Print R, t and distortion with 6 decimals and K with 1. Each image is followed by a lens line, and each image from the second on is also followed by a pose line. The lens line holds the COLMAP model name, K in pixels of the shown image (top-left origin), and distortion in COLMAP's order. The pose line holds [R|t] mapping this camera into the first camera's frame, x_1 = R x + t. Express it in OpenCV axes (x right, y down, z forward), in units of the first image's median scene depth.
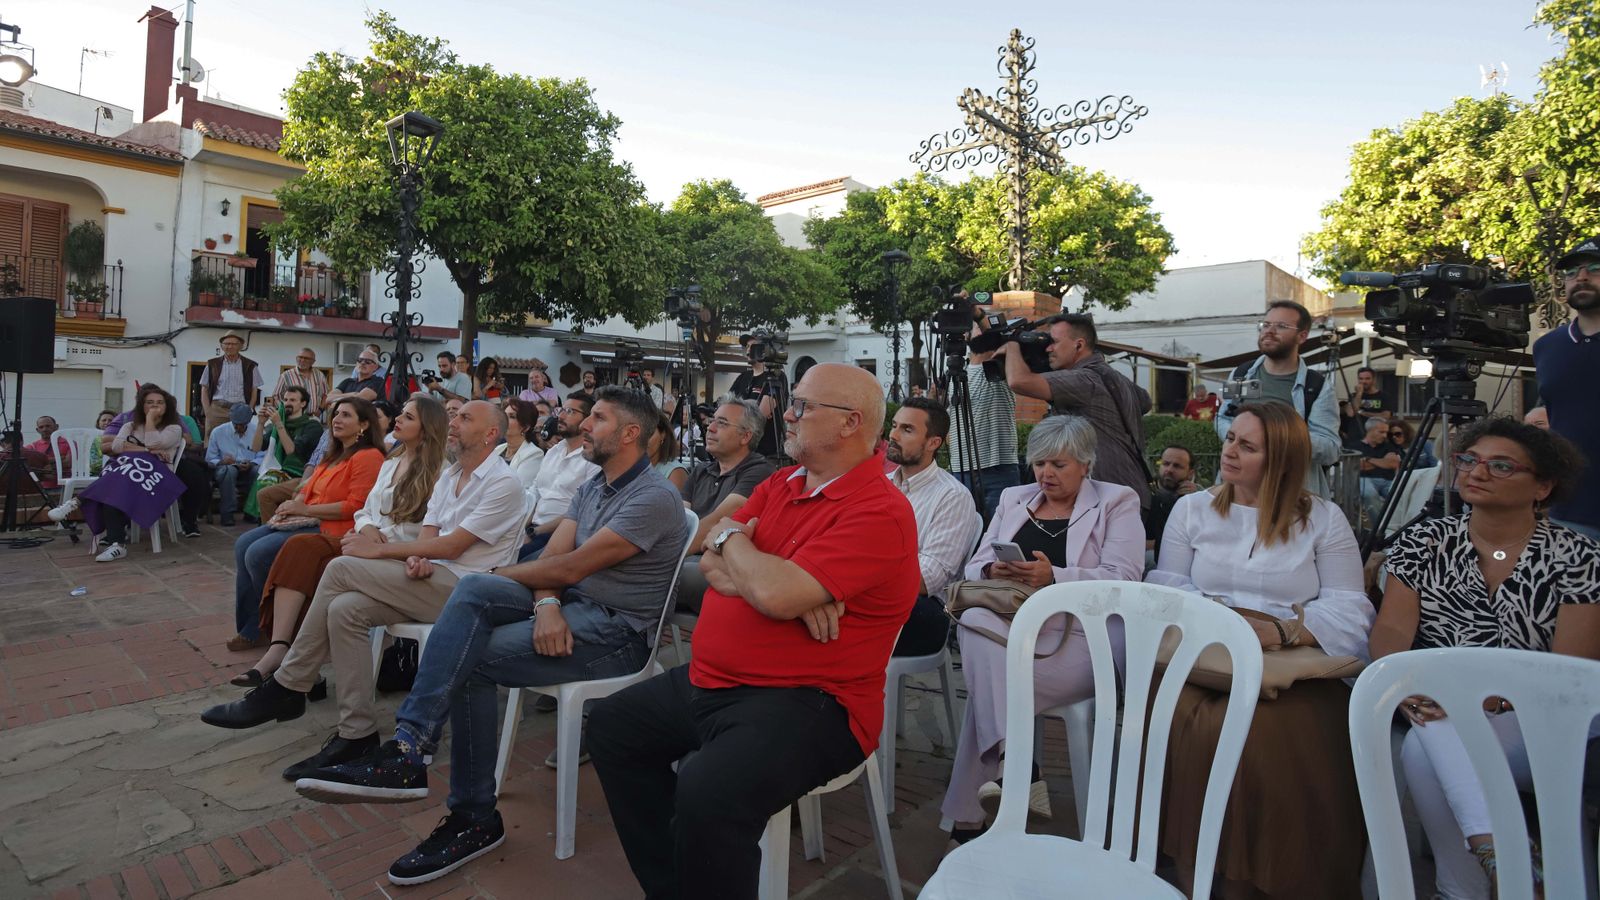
lens RADIAL K [[797.6, 0, 787.4], [0, 797.6, 387.6], [0, 0, 1]] dist [-0.054084, 0.018155]
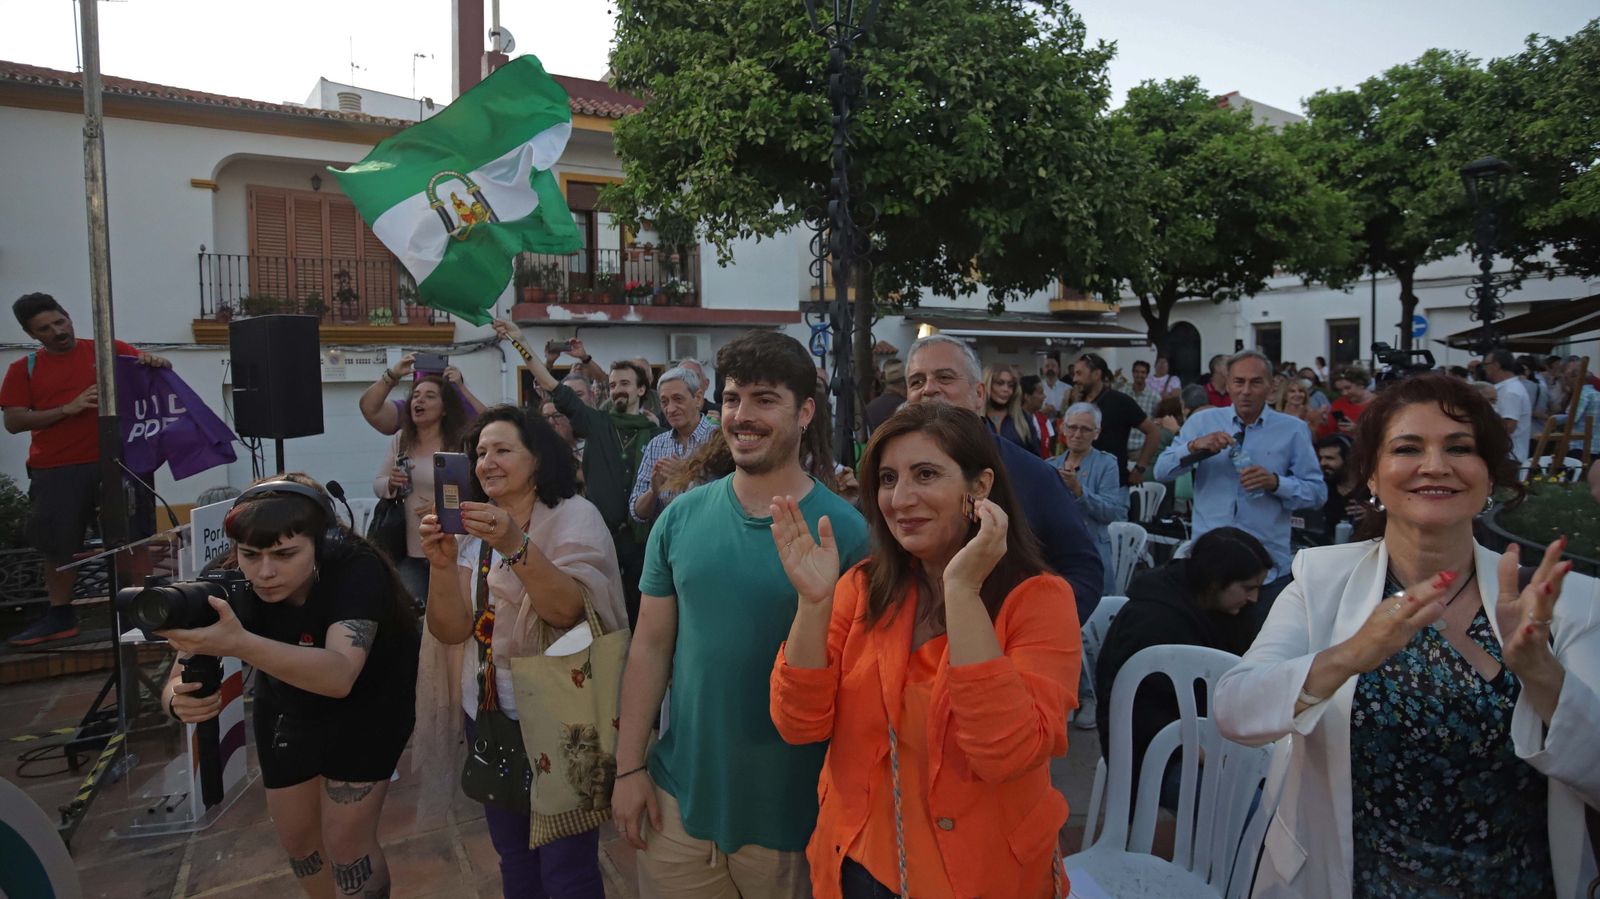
lens RADIAL K [[797.6, 0, 837.4], [0, 797.6, 405.8], [0, 0, 1]] dist [-0.054084, 0.018155]
pose [[0.959930, -0.018422, -0.279632, -0.201987], [0.037080, 0.997413, 0.061579, -0.035935], [0.277774, -0.069480, 0.958130, 0.278300]]
